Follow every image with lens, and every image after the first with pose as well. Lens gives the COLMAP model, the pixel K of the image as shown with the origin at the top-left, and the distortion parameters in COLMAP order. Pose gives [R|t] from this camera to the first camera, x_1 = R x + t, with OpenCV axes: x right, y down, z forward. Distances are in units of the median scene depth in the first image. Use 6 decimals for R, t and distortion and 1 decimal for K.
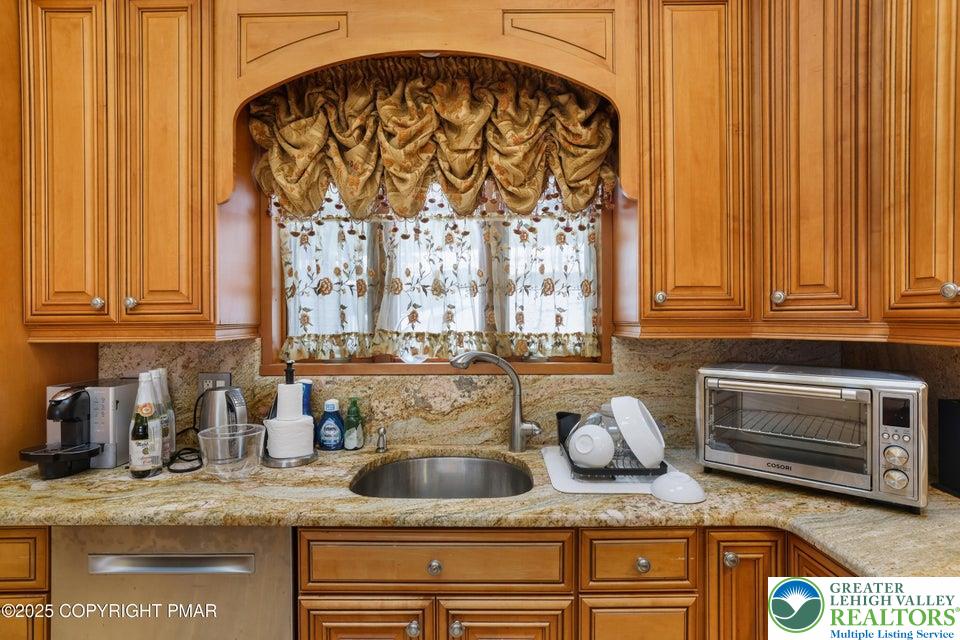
lens RADIAL K [[470.8, 0, 479.2], [0, 470.8, 320.1], [0, 0, 1]] dist [-0.019604, 0.004822]
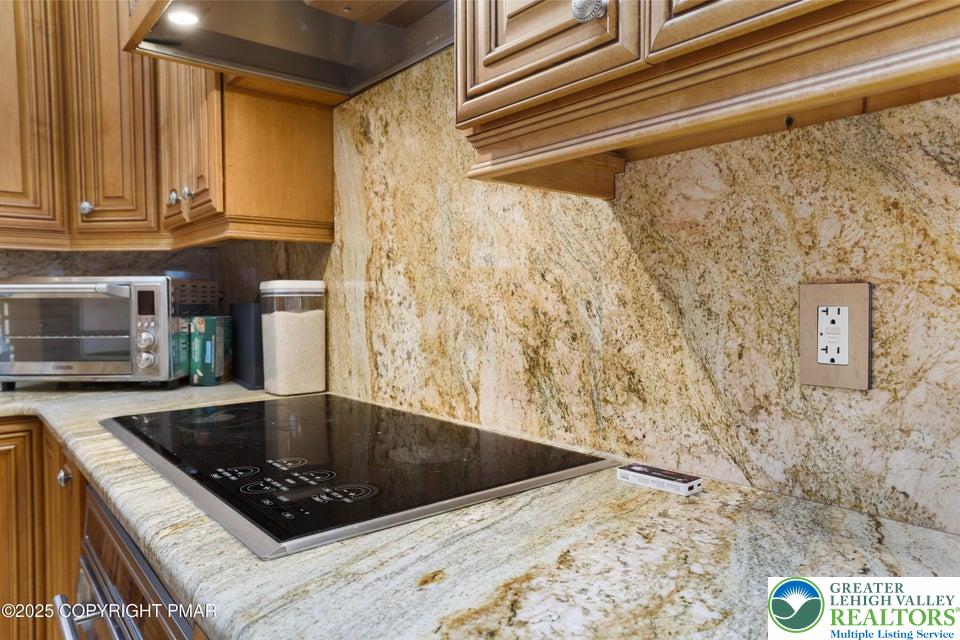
lens RADIAL K [[638.0, 0, 484.3], [0, 638.0, 312.4], [0, 0, 1]] dist [0.005603, 0.001316]
pose [[0.764296, -0.015797, 0.644672, 0.432278], [0.007153, 0.999846, 0.016019, 0.170601], [-0.644826, -0.007632, 0.764291, -0.647580]]
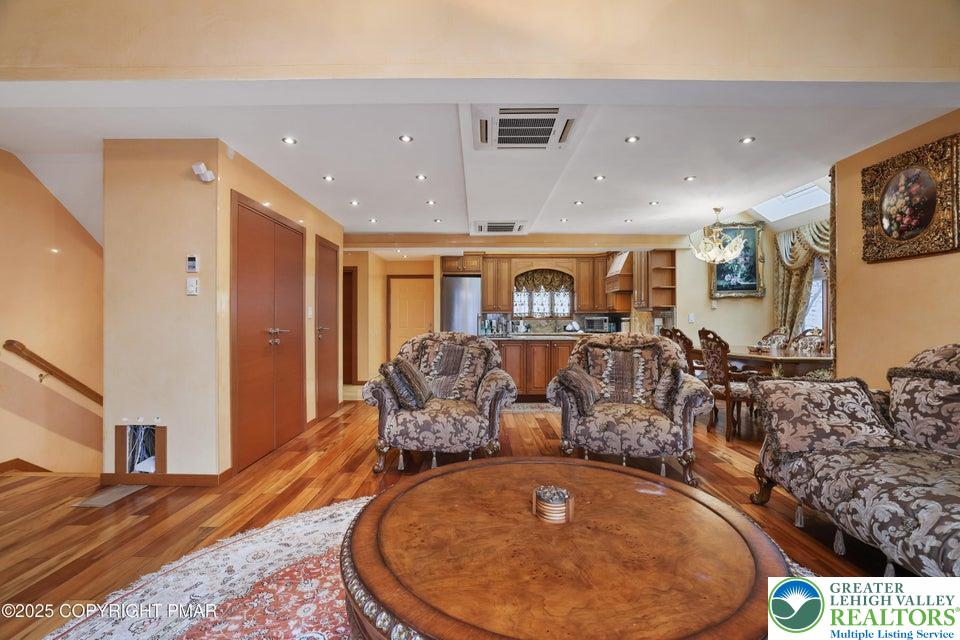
lens RADIAL K [[431.7, 0, 481.5], [0, 431.7, 318.9], [0, 0, 1]] dist [0.001249, 0.000248]
pose [[0.999862, 0.004945, 0.015840, -1.222462], [-0.004815, 0.999955, -0.008204, 0.203362], [-0.015880, 0.008127, 0.999841, -5.665288]]
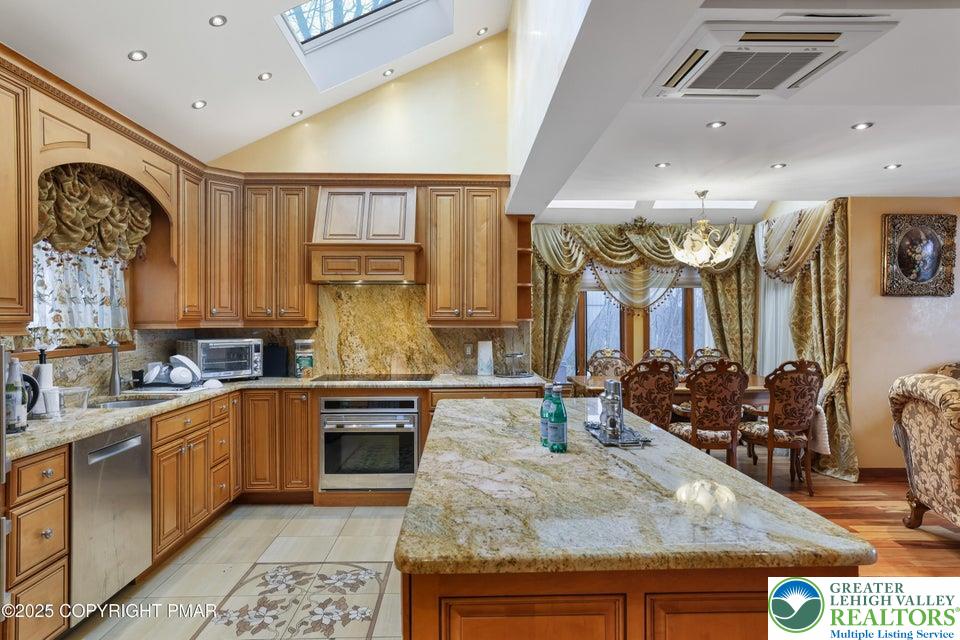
lens RADIAL K [[577.2, 0, 478.6], [0, 577.2, 319.8], [0, 0, 1]] dist [0.008238, -0.000191]
pose [[-0.035292, 0.000541, 0.999377, -2.719571], [0.003562, 0.999994, -0.000416, 0.004371], [-0.999371, 0.003545, -0.035293, -0.348872]]
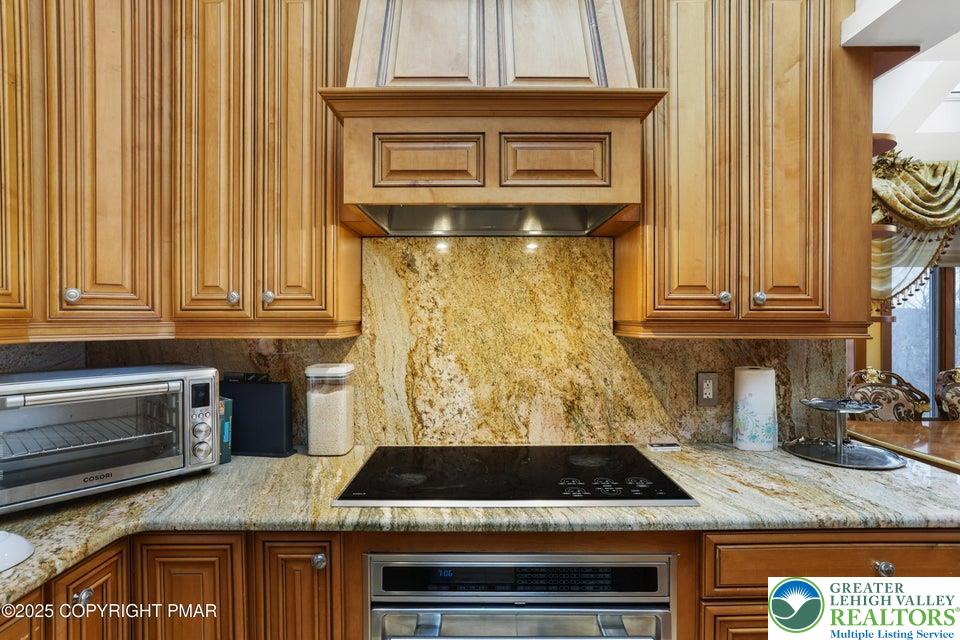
lens RADIAL K [[470.8, 0, 478.2], [0, 470.8, 320.7], [0, 0, 1]] dist [-0.019604, 0.004822]
pose [[-0.006667, -0.005933, 0.999960, -0.278025], [0.004434, 0.999972, 0.005963, -0.001150], [-0.999968, 0.004474, -0.006641, 0.237461]]
